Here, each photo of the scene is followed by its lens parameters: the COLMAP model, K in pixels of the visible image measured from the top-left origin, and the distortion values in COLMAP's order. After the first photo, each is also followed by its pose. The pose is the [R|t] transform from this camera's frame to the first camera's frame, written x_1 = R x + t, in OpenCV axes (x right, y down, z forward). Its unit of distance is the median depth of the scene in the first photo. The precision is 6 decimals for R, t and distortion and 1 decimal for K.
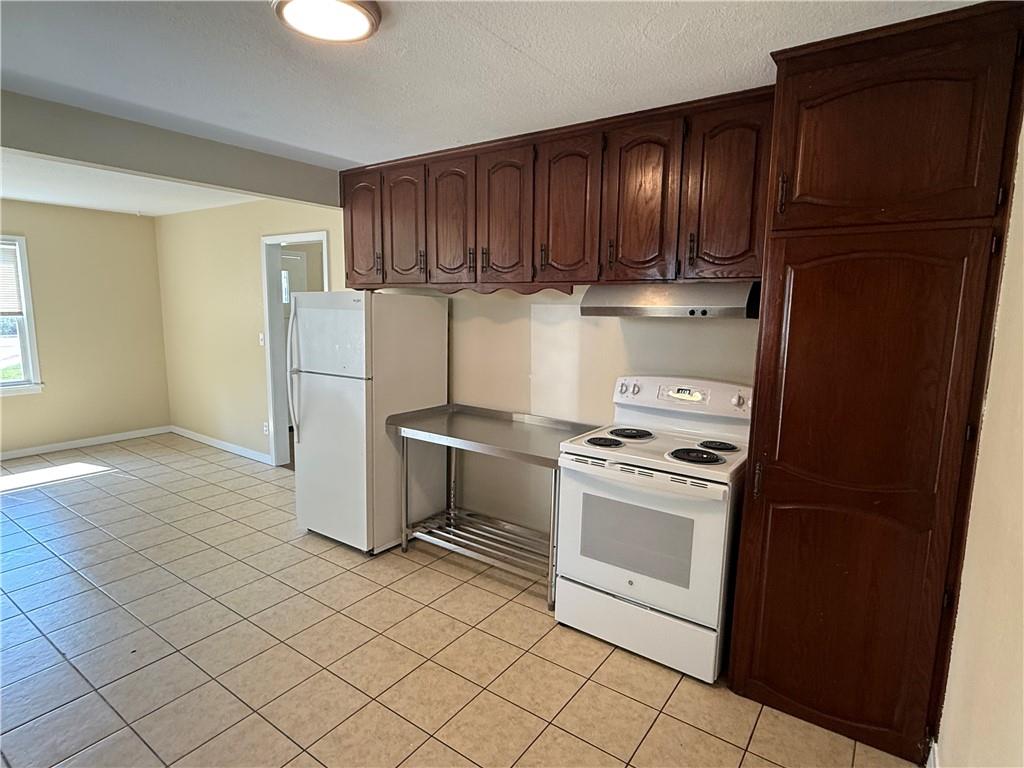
lens RADIAL K [[561.1, 0, 512.6], [0, 561.1, 380.7], [0, 0, 1]] dist [0.002221, -0.000276]
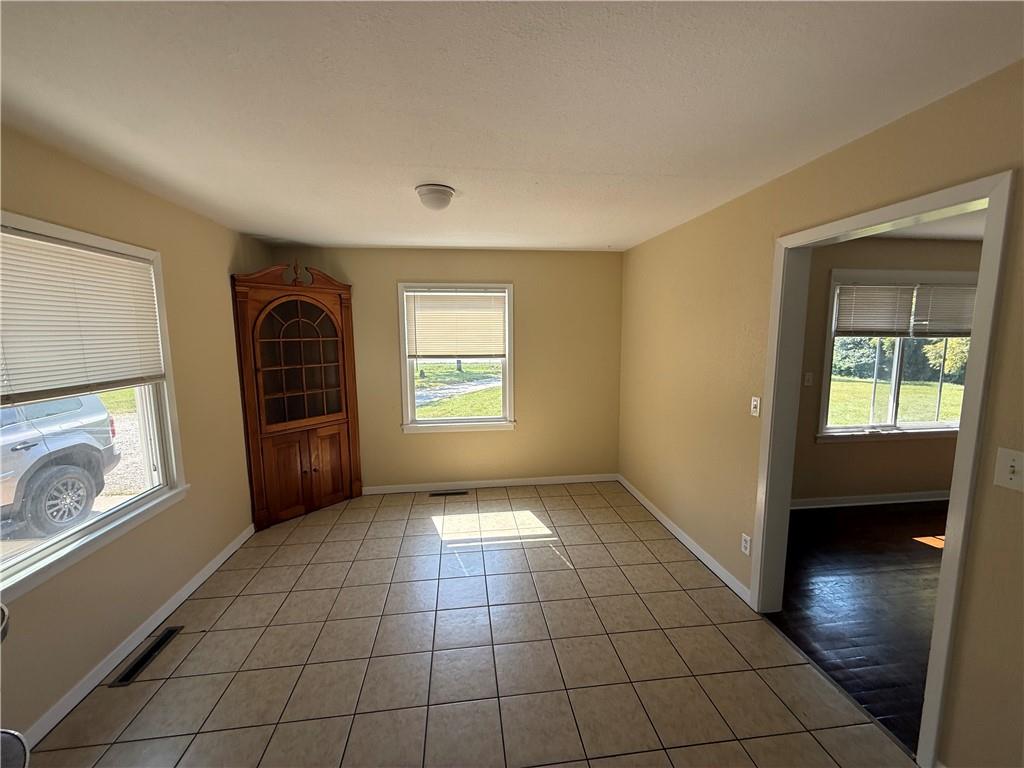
lens RADIAL K [[407.9, 0, 507.3], [0, 407.9, 379.1], [0, 0, 1]] dist [-0.000525, 0.000334]
pose [[0.670613, 0.065283, -0.738930, -0.292887], [-0.090101, 0.995913, 0.006215, -0.080354], [0.736316, 0.062410, 0.673754, 0.481520]]
